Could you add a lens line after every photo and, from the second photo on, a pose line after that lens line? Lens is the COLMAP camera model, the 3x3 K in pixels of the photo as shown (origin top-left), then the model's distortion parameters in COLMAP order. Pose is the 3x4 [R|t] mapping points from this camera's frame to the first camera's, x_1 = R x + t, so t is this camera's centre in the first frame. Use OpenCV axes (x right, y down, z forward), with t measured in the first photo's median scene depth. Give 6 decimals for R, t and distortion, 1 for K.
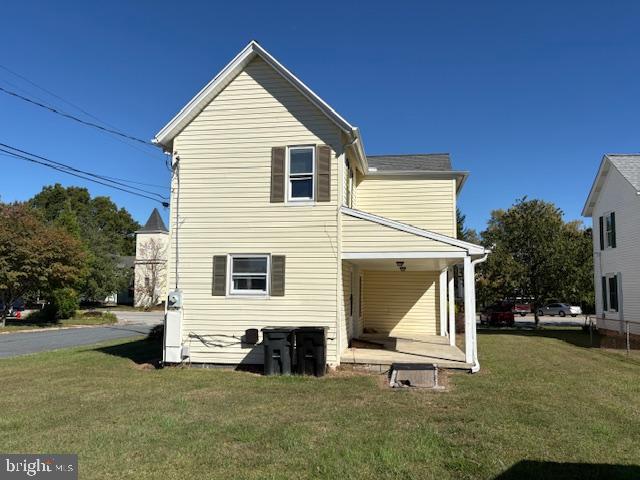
lens RADIAL K [[491.3, 0, 316.3], [0, 491.3, 231.7], [0, 0, 1]] dist [0.063928, -0.000164]
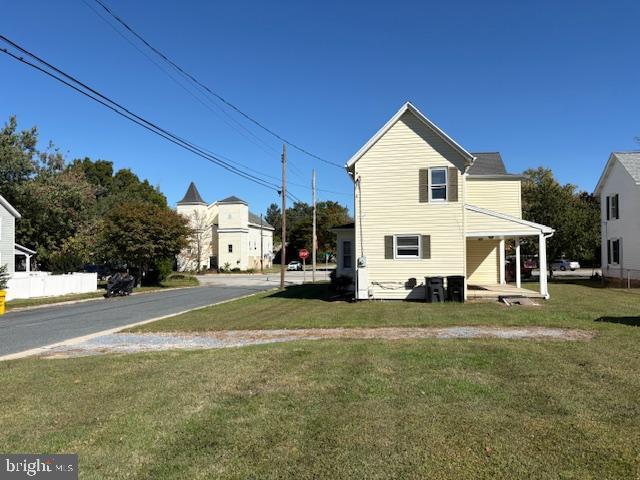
lens RADIAL K [[484.5, 0, 318.5], [0, 484.5, 239.7], [0, 0, 1]] dist [0.061283, -0.065247]
pose [[0.999681, -0.020824, 0.014290, -0.454414], [0.019443, 0.995679, 0.090808, -0.090030], [-0.016119, -0.090502, 0.995766, -0.619856]]
